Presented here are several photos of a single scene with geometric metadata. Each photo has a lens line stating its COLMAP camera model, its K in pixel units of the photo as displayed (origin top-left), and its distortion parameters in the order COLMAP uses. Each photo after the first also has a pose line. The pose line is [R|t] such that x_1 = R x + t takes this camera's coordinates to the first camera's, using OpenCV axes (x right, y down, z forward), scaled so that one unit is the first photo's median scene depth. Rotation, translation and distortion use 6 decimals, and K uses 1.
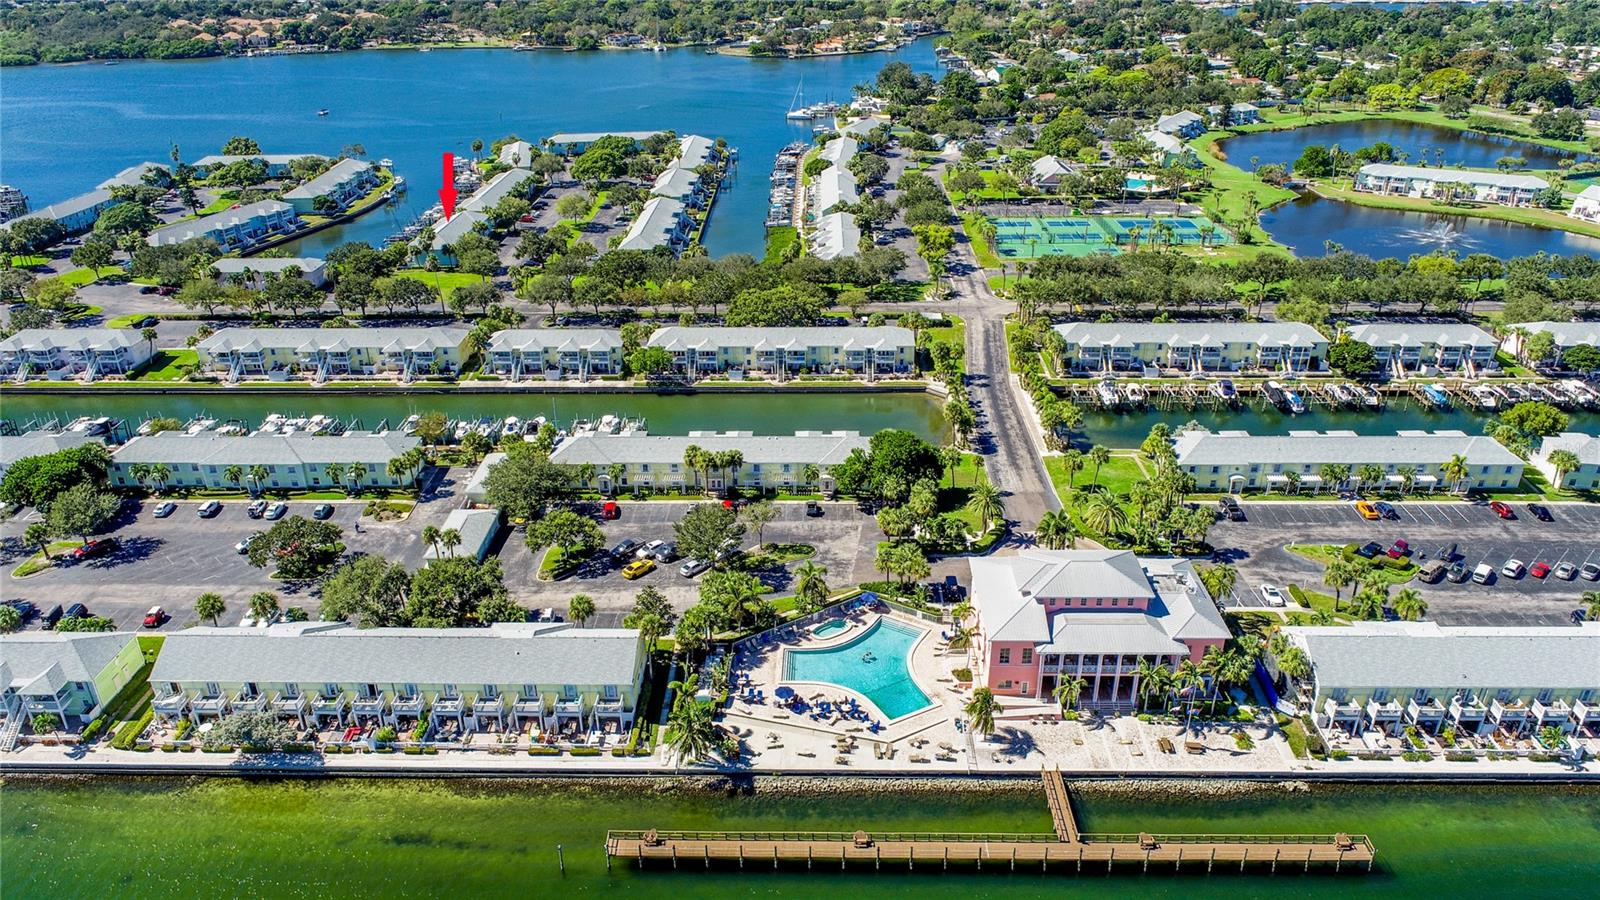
lens RADIAL K [[1108.6, 0, 803.4], [0, 1108.6, 442.1], [0, 0, 1]] dist [-0.004734, -0.000448]
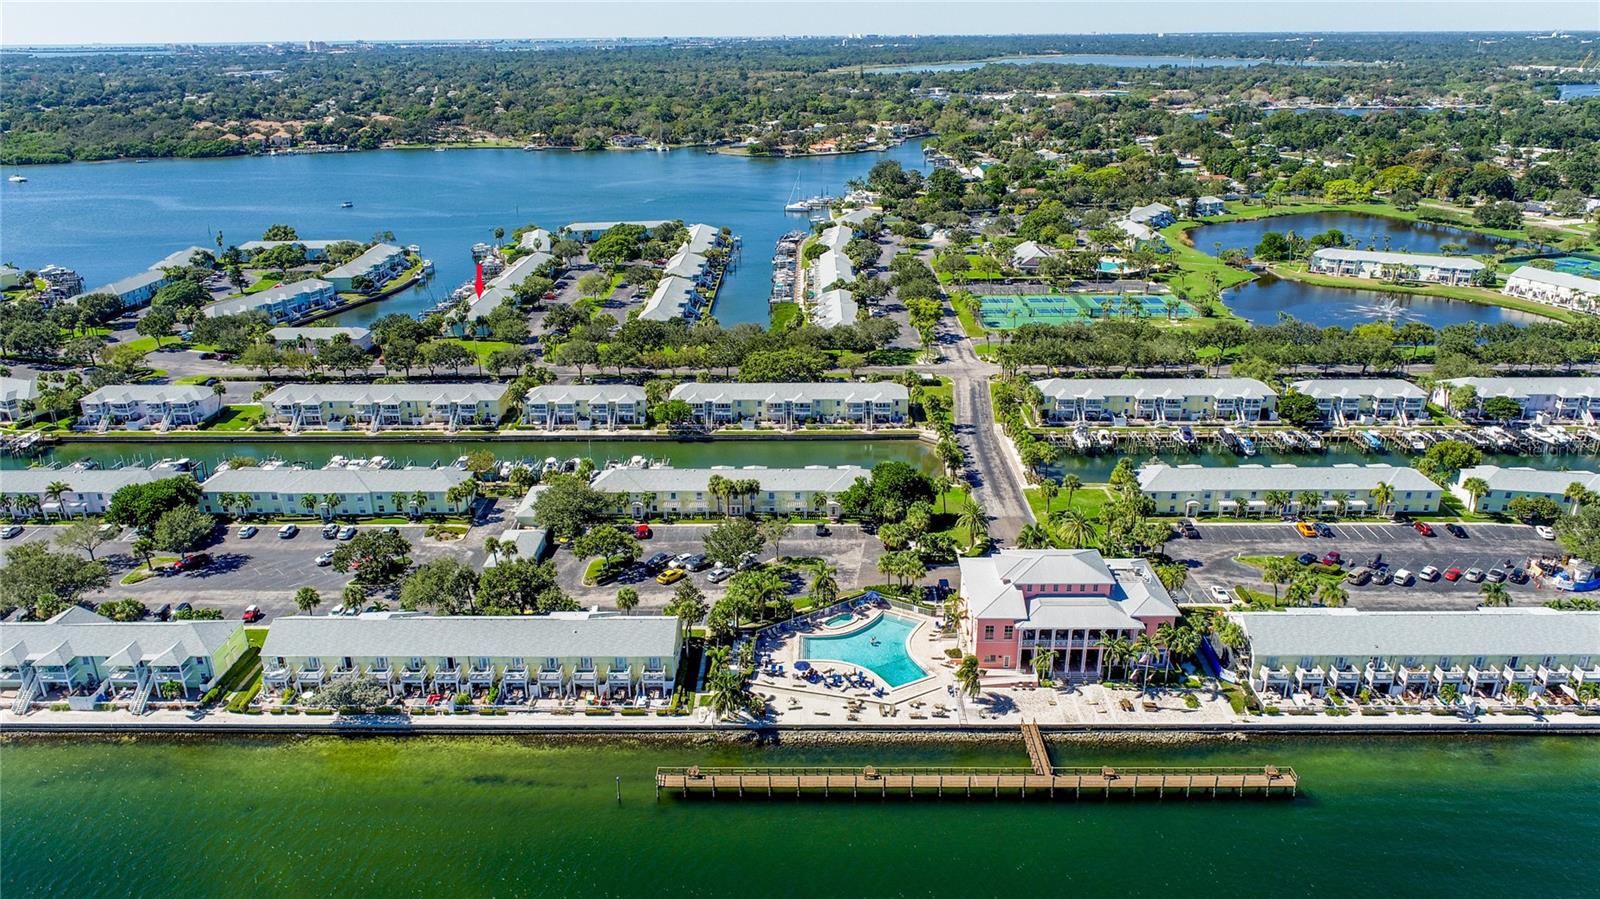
lens RADIAL K [[1108.6, 0, 802.3], [0, 1108.6, 449.0], [0, 0, 1]] dist [-0.004734, -0.000448]
pose [[0.999973, -0.000276, 0.007309, -0.016841], [0.000864, 0.996751, -0.080546, 0.060441], [-0.007263, 0.080550, 0.996724, -0.123465]]
